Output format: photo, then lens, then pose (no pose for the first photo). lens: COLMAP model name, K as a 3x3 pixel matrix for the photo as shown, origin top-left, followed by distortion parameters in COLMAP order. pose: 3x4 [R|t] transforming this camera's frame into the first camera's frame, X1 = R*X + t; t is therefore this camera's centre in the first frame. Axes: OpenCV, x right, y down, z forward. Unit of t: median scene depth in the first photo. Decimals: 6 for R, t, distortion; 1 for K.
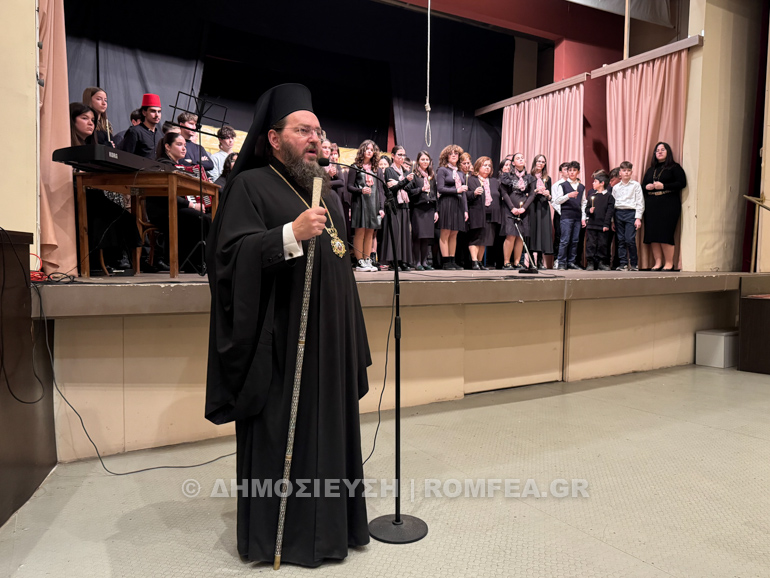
lens RADIAL K [[566.1, 0, 385.0], [0, 566.1, 289.0], [0, 0, 1]] dist [-0.008477, -0.008066]
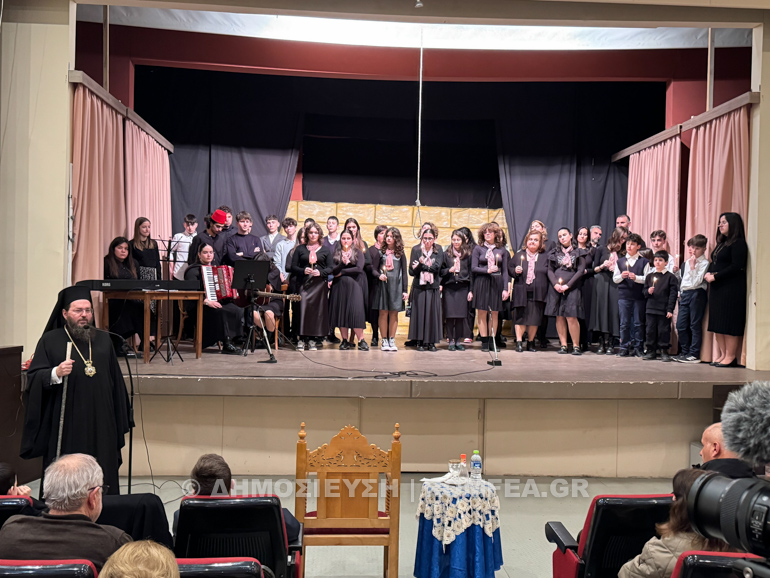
lens RADIAL K [[754.8, 0, 385.0], [0, 754.8, 289.0], [0, 0, 1]] dist [0.012159, 0.006120]
pose [[0.880132, 0.016690, -0.474436, 0.574219], [-0.038112, 0.998640, -0.035571, -0.085213], [0.473197, 0.049389, 0.879571, -0.229624]]
